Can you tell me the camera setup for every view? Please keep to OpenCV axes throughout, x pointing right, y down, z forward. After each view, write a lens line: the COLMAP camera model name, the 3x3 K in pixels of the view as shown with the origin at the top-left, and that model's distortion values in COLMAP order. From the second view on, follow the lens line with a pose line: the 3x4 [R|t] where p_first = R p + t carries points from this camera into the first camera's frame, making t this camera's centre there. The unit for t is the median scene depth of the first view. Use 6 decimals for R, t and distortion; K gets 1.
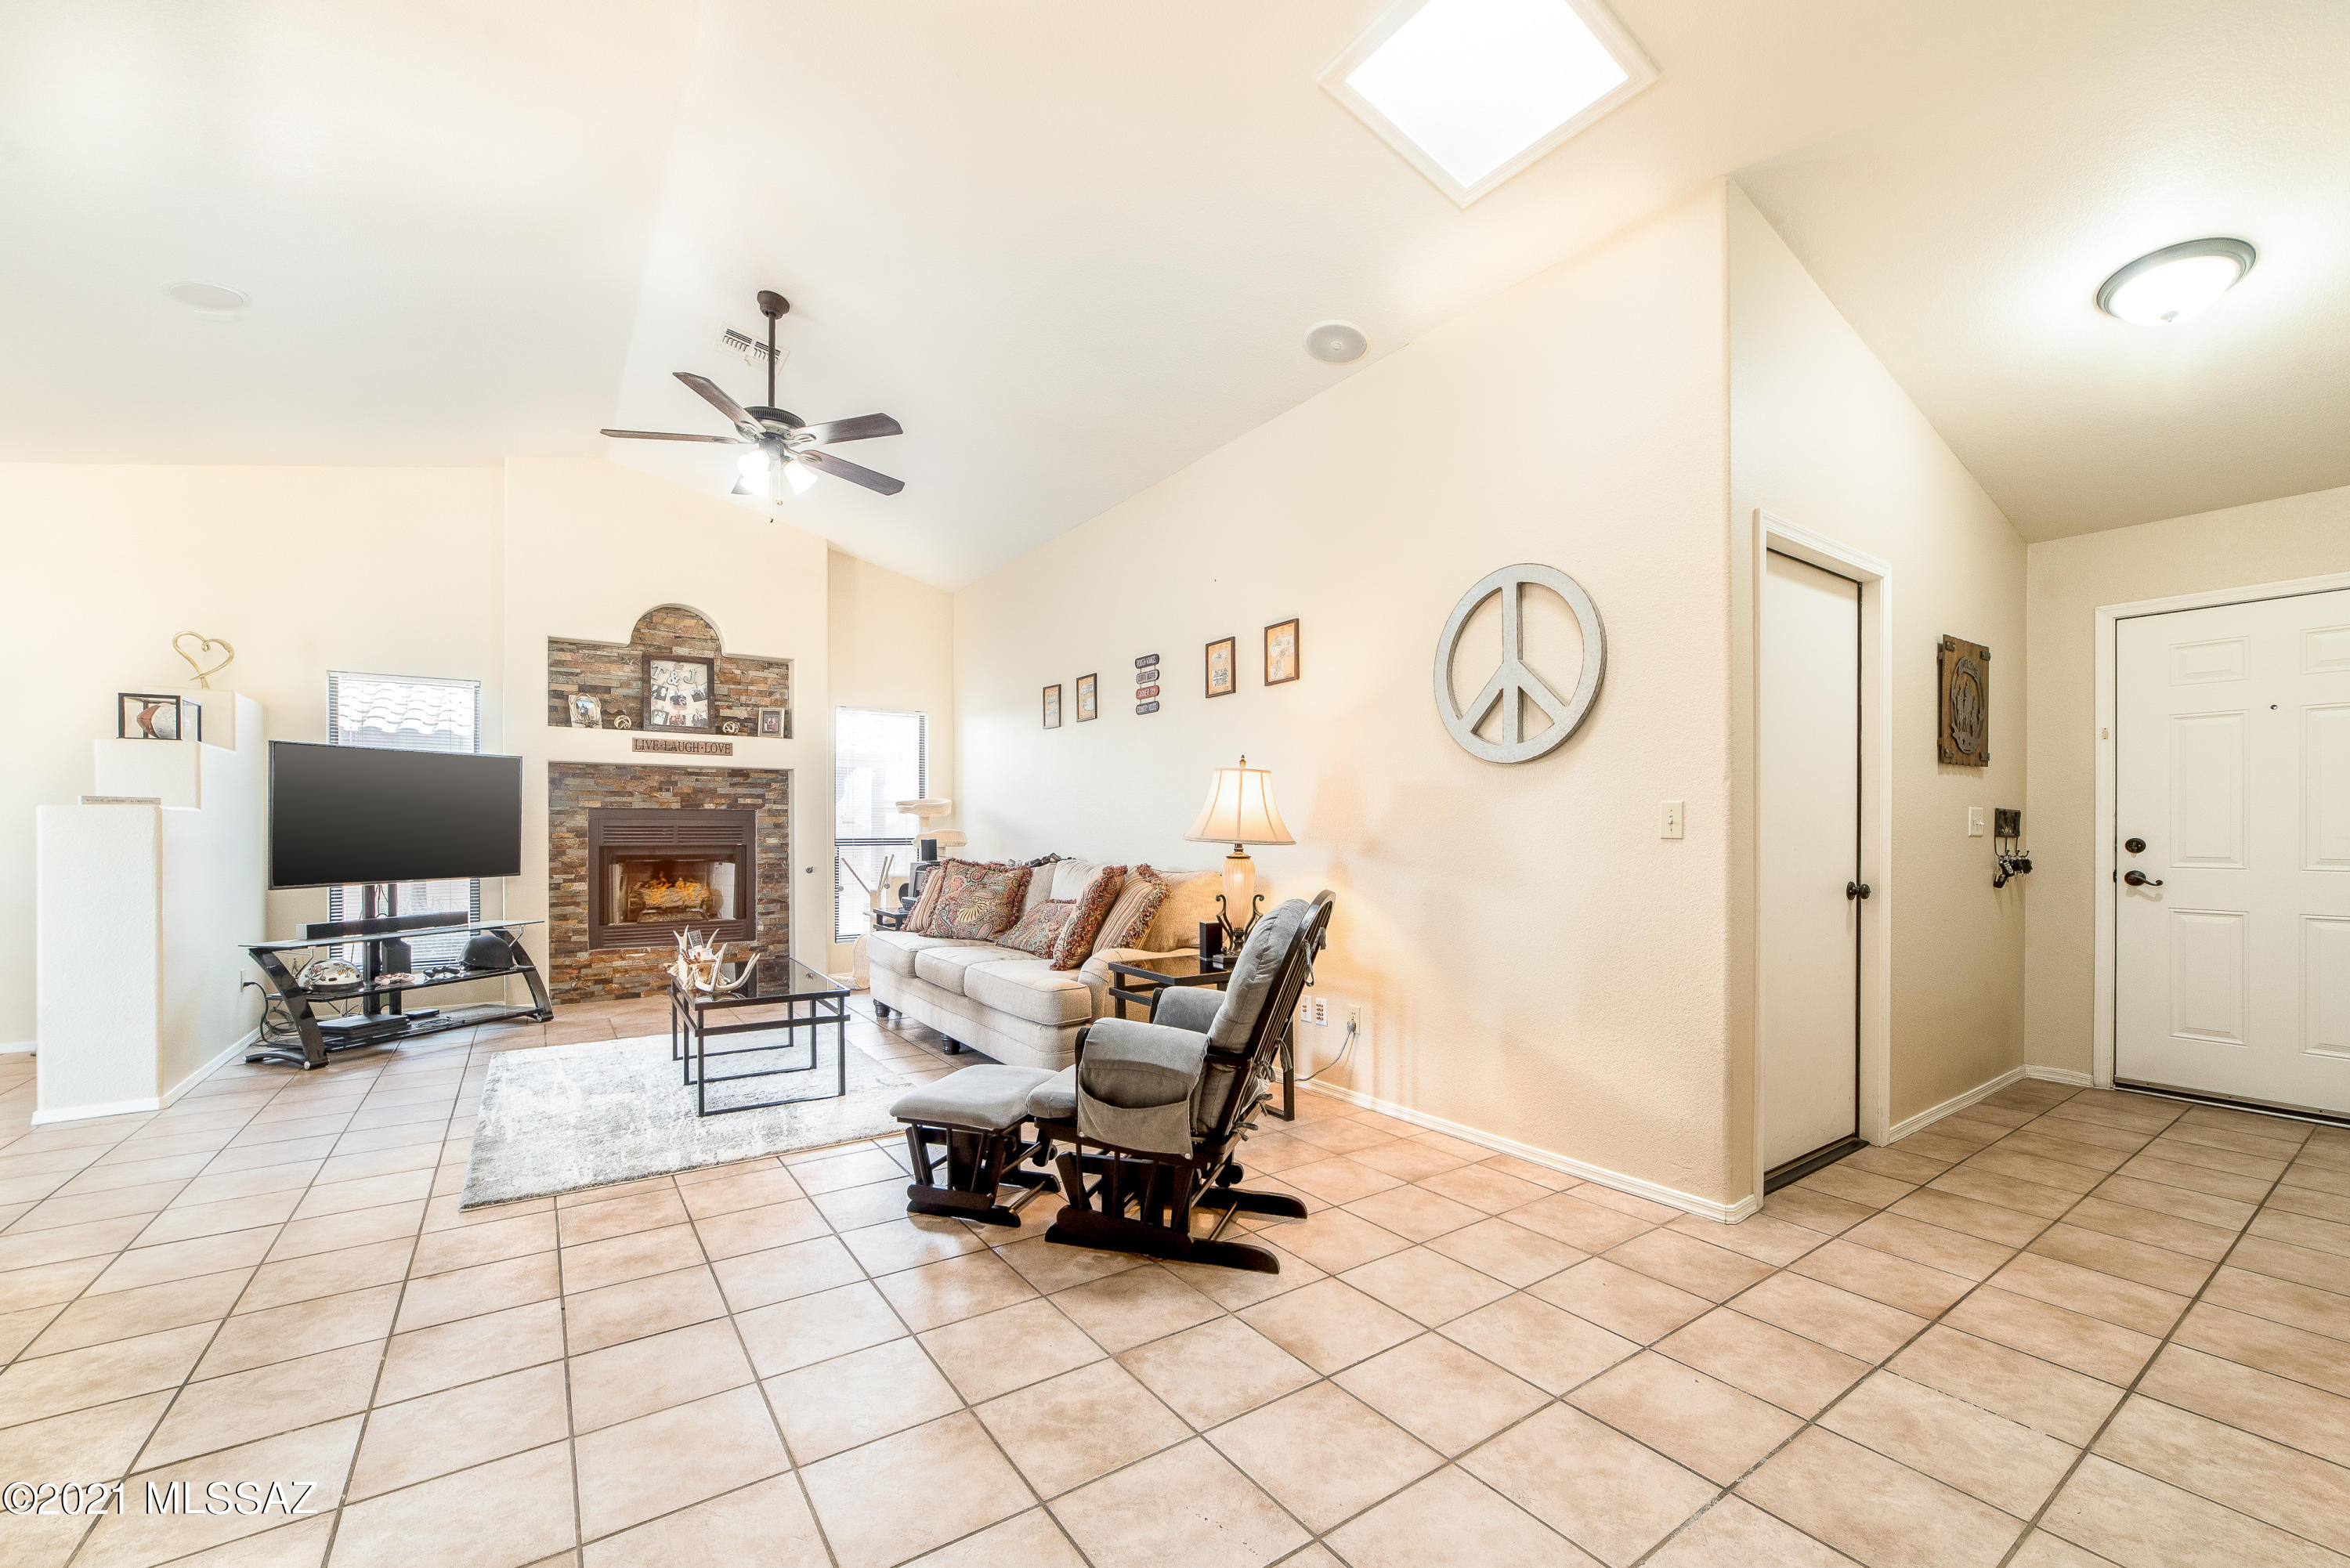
lens RADIAL K [[954.2, 0, 1174.3], [0, 954.2, 822.0], [0, 0, 1]] dist [-0.010585, 0.000613]
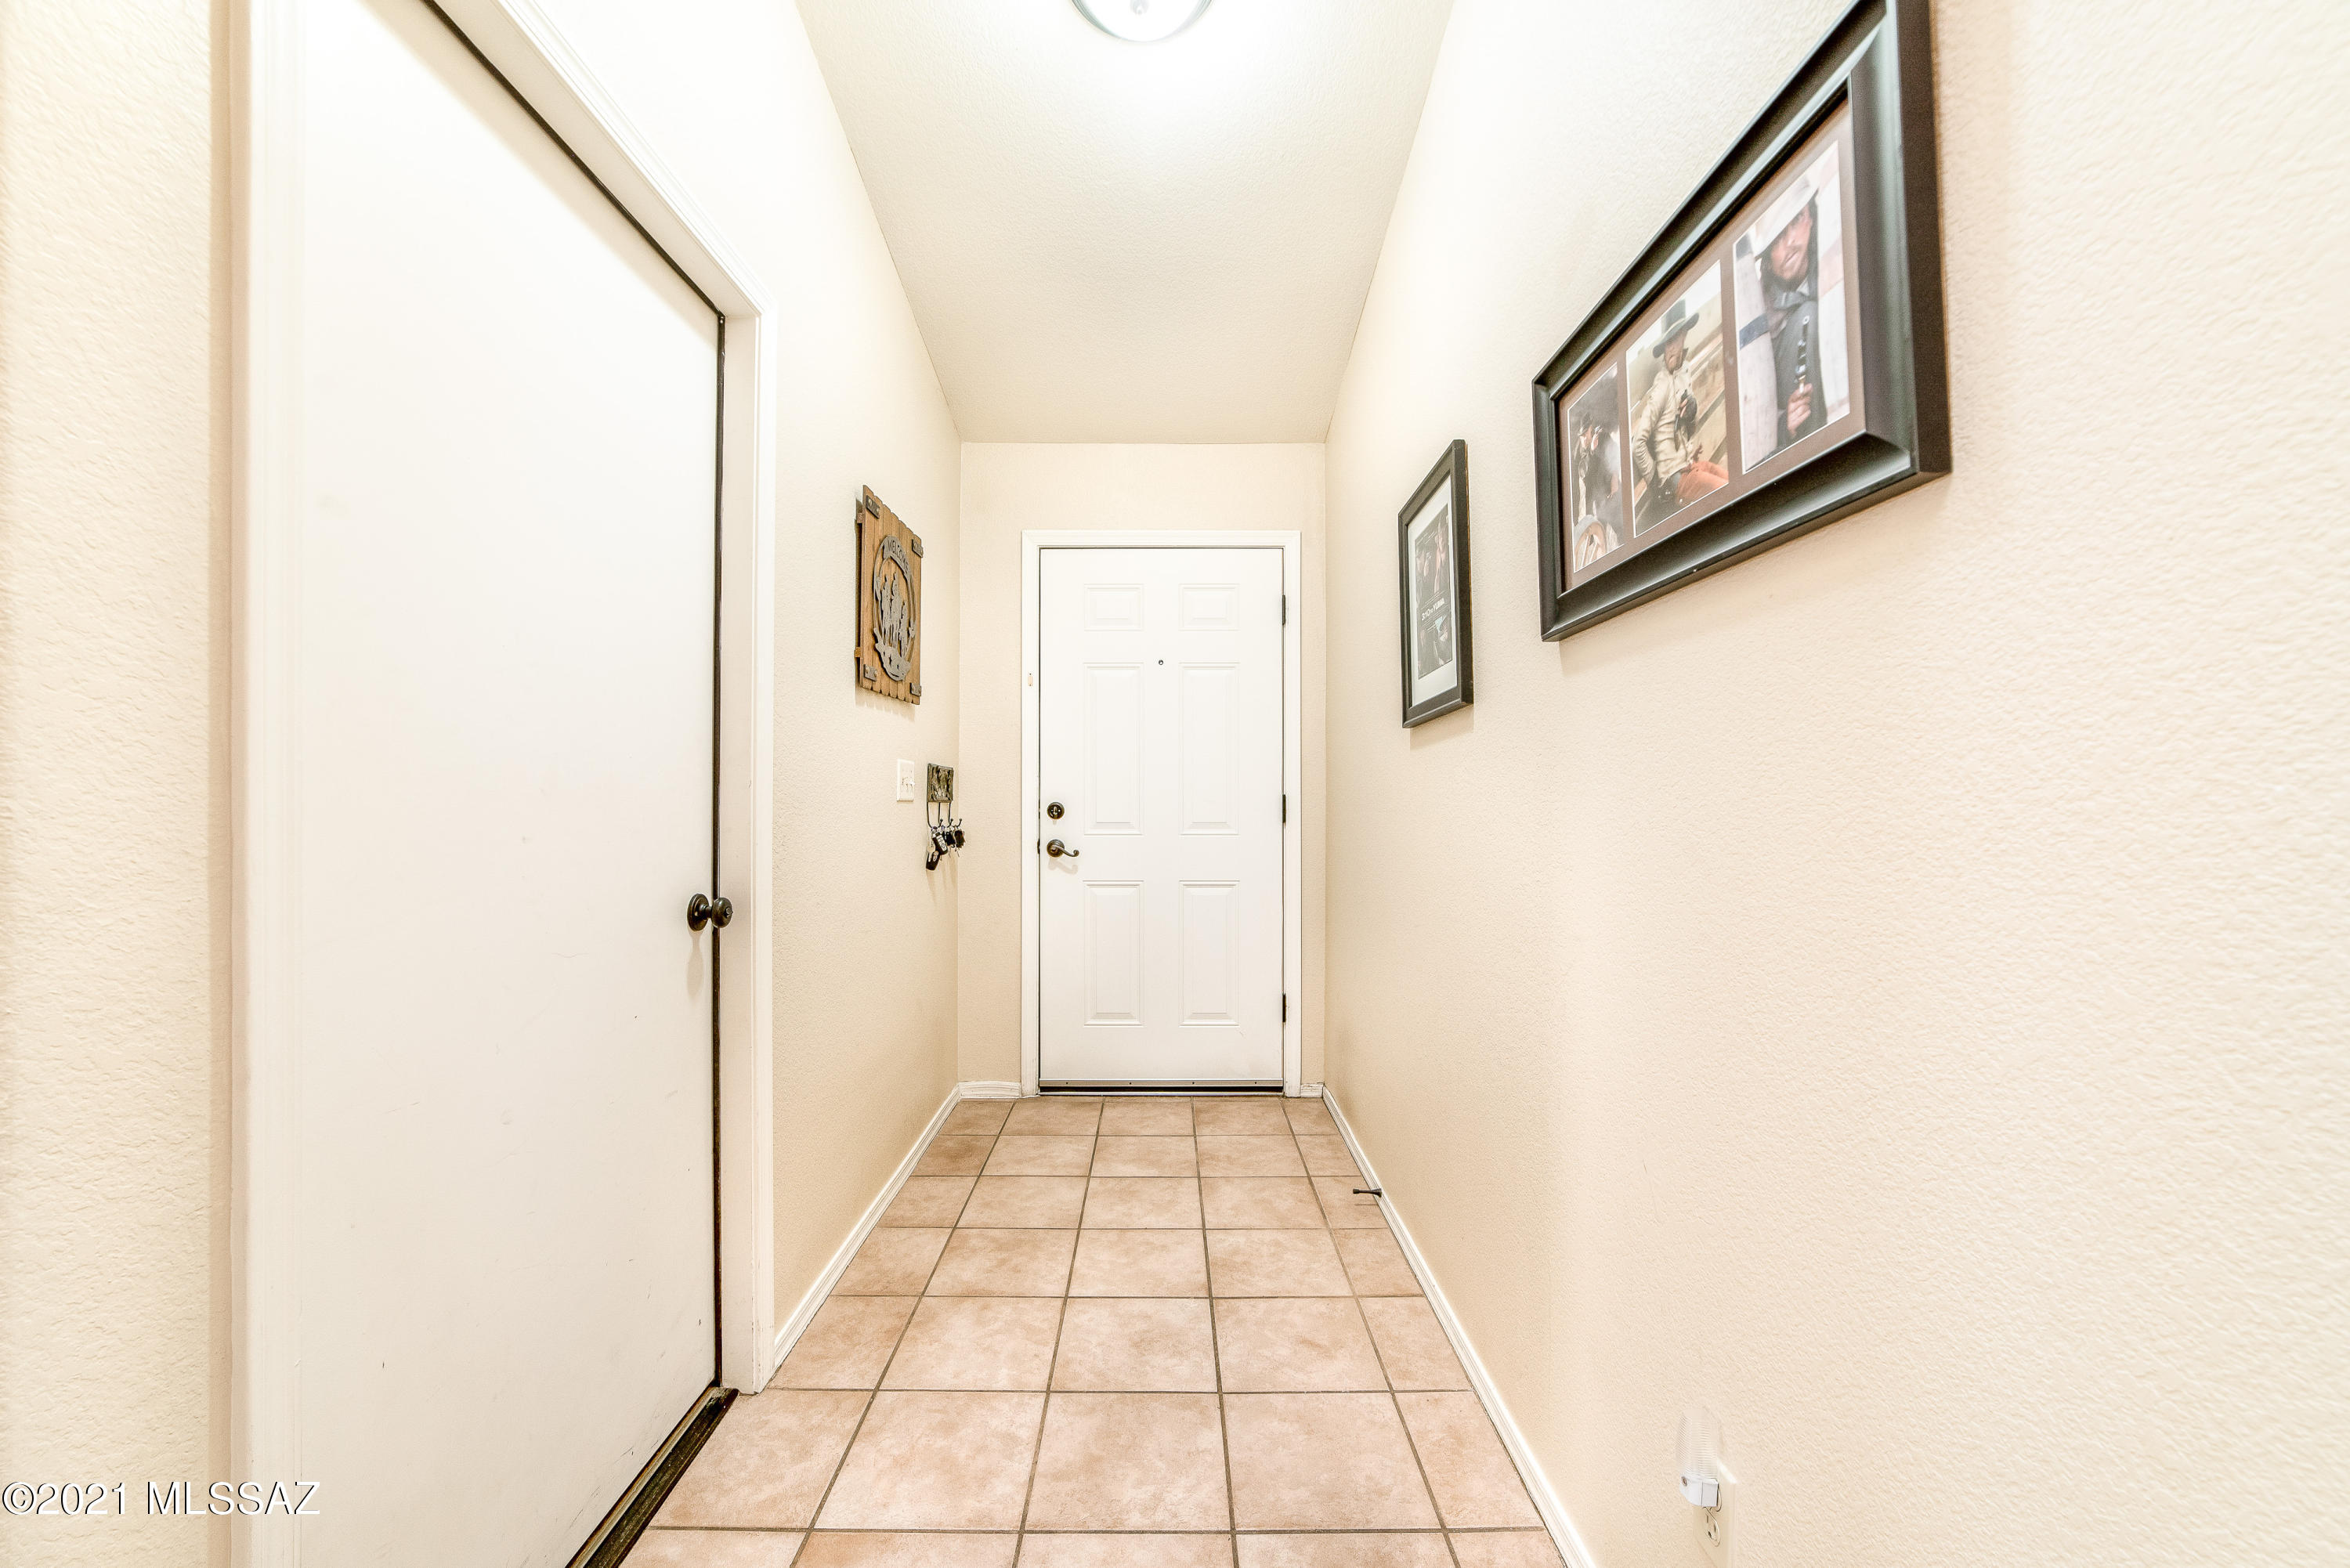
lens RADIAL K [[926.9, 0, 1159.0], [0, 926.9, 779.9], [0, 0, 1]] dist [-0.033674, 0.009683]
pose [[0.578812, 0.007851, 0.815423, 0.285235], [0.001470, 0.999942, -0.010671, 0.004459], [-0.815460, 0.007375, 0.578767, 0.324331]]
